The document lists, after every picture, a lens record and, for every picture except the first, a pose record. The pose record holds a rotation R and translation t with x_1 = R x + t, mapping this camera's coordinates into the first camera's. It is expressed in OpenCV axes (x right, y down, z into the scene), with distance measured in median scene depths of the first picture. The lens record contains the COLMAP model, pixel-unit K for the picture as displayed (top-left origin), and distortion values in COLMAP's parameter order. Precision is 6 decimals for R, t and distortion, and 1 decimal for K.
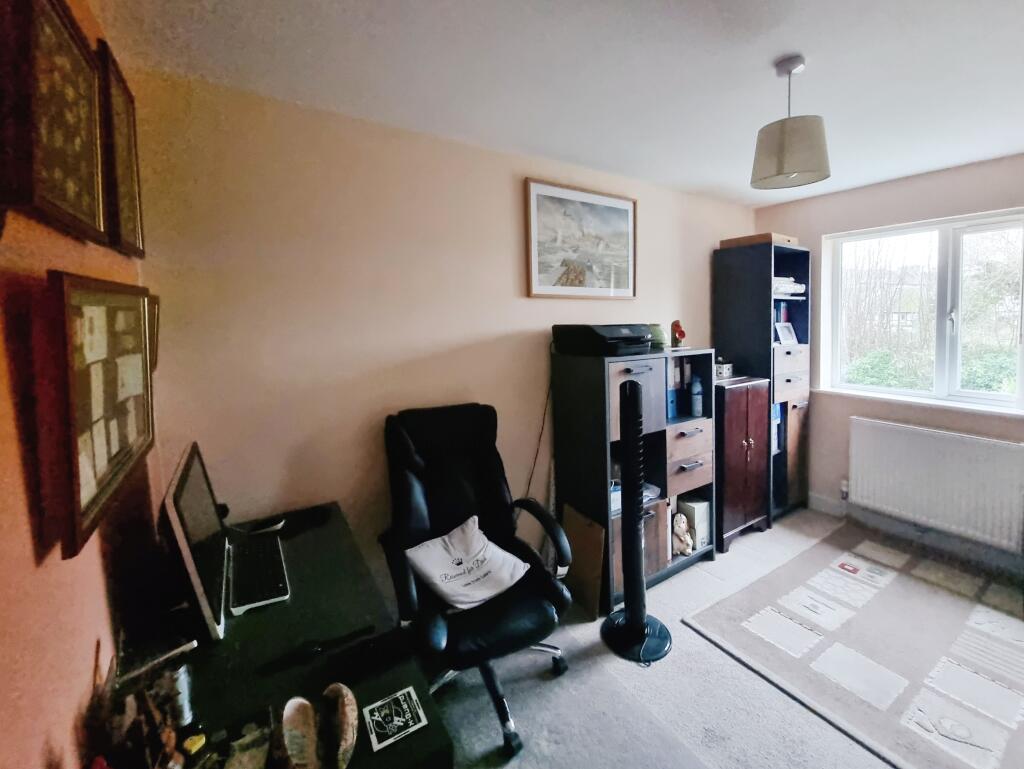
lens RADIAL K [[422.0, 0, 516.0], [0, 422.0, 336.0], [0, 0, 1]] dist [-0.012967, -0.000462]
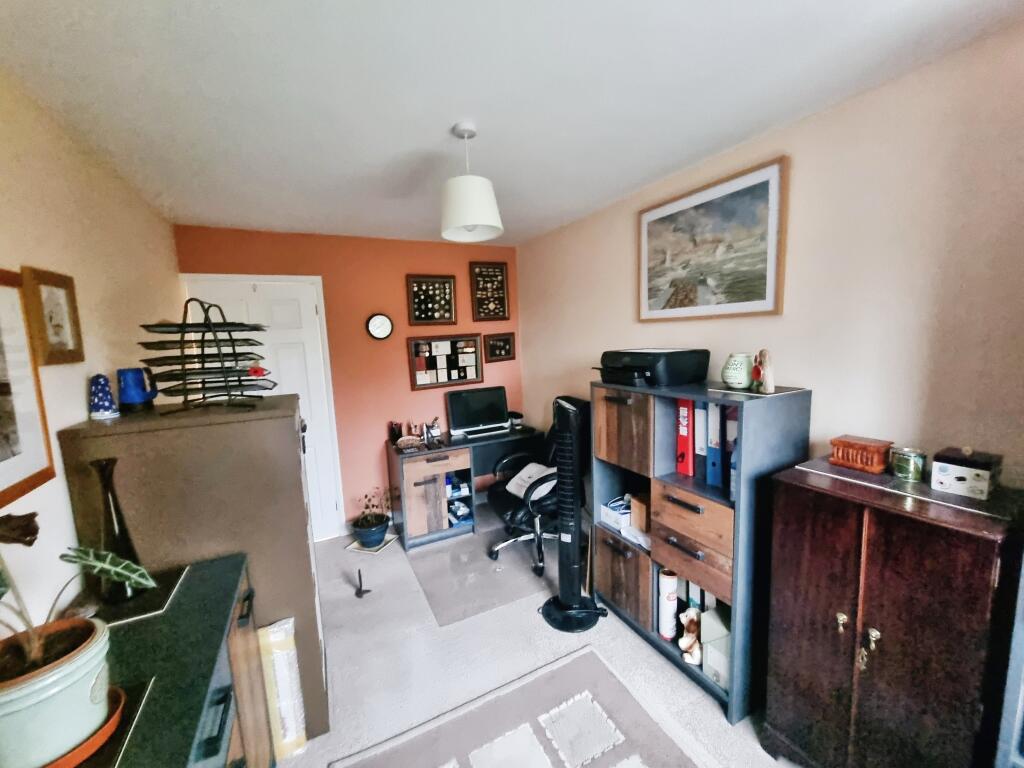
lens RADIAL K [[422.0, 0, 514.9], [0, 422.0, 385.3], [0, 0, 1]] dist [-0.012967, -0.000462]
pose [[-0.101025, 0.128937, -0.986493, 1.092821], [-0.012668, 0.991319, 0.130865, -0.065028], [0.994803, 0.025717, -0.098515, 0.736051]]
